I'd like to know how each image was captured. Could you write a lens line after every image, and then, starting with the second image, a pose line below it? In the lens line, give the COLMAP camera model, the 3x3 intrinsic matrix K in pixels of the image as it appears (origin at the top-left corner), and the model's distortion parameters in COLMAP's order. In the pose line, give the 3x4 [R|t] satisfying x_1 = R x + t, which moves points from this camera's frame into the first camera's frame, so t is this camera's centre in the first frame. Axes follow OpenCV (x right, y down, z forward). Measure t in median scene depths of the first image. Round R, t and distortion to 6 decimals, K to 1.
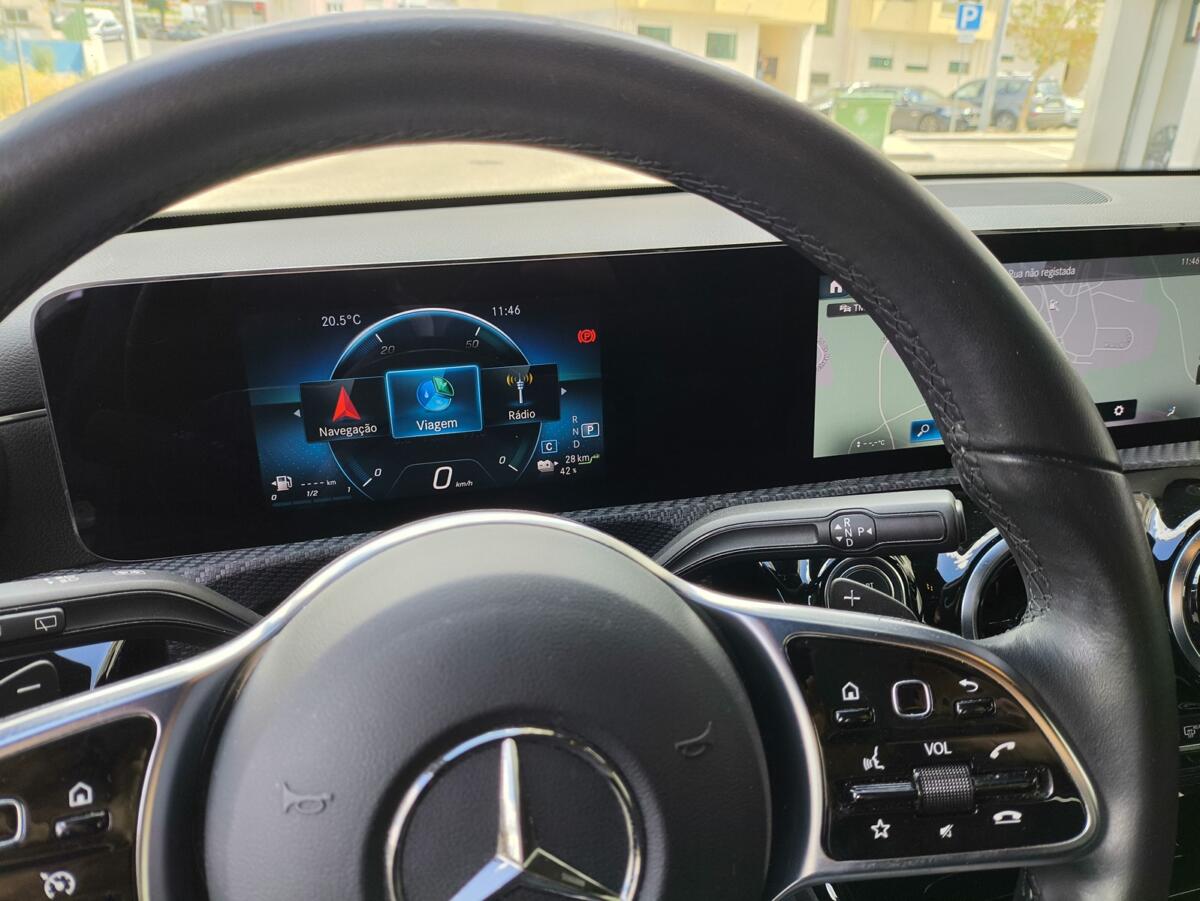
lens RADIAL K [[882.1, 0, 596.0], [0, 882.1, 451.6], [0, 0, 1]] dist [0.021708, -0.069655]
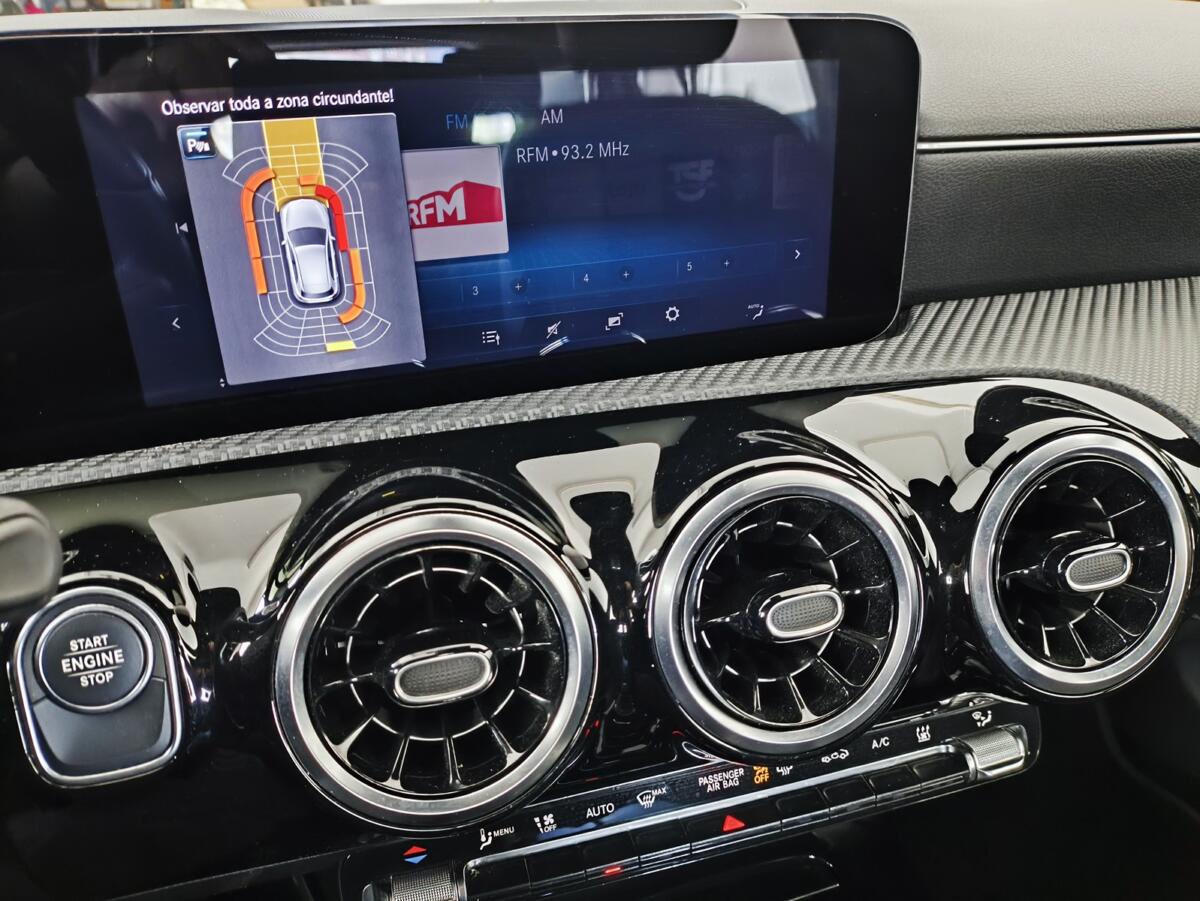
lens RADIAL K [[889.8, 0, 592.9], [0, 889.8, 442.4], [0, 0, 1]] dist [0.133026, -0.285238]
pose [[0.993476, -0.046632, 0.104068, 0.574371], [0.036668, 0.994736, 0.095684, -0.020471], [-0.107982, -0.091244, 0.989957, 0.401055]]
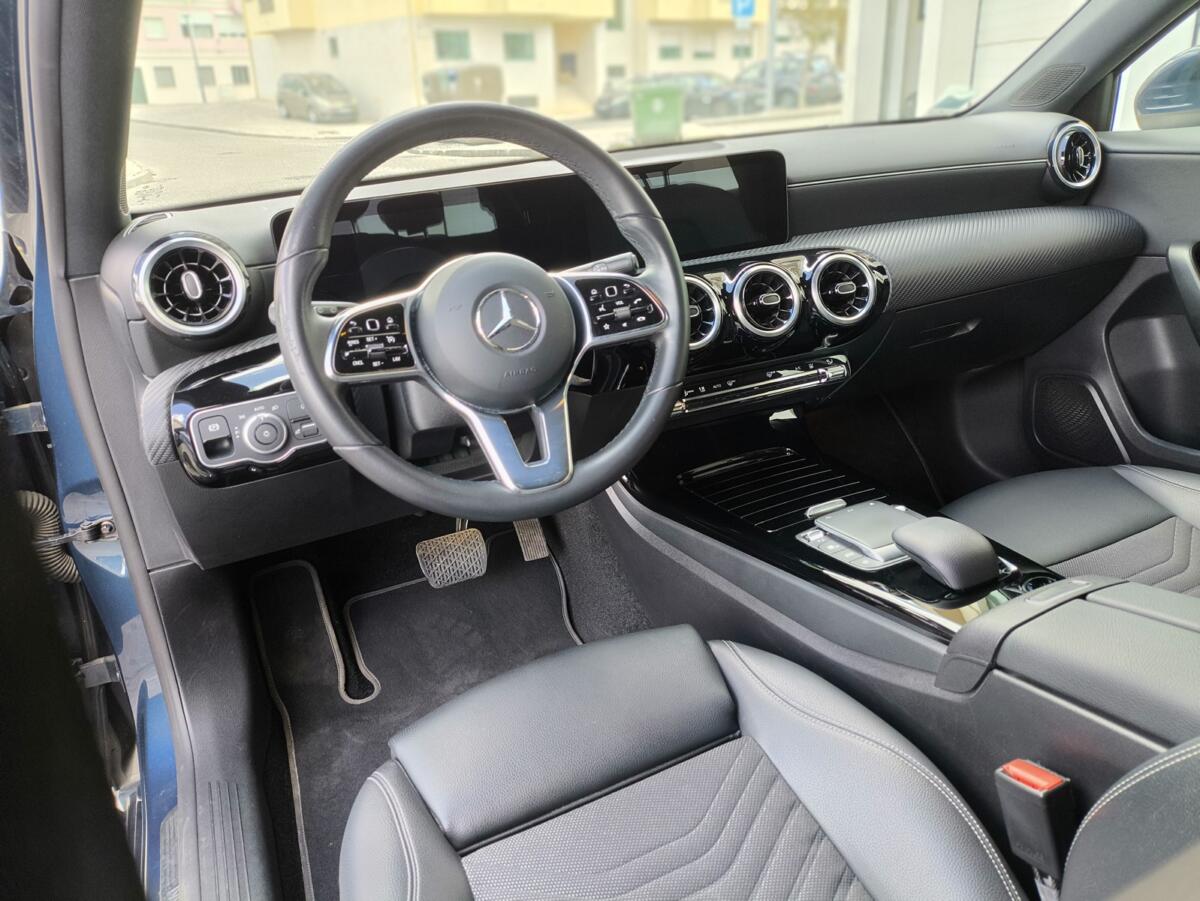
lens RADIAL K [[870.7, 0, 602.9], [0, 870.7, 448.9], [0, 0, 1]] dist [0.079951, -0.108288]
pose [[0.975725, -0.133833, 0.173347, -0.221784], [0.133788, 0.990937, 0.012000, 0.531810], [-0.173382, 0.011483, 0.984788, -1.486174]]
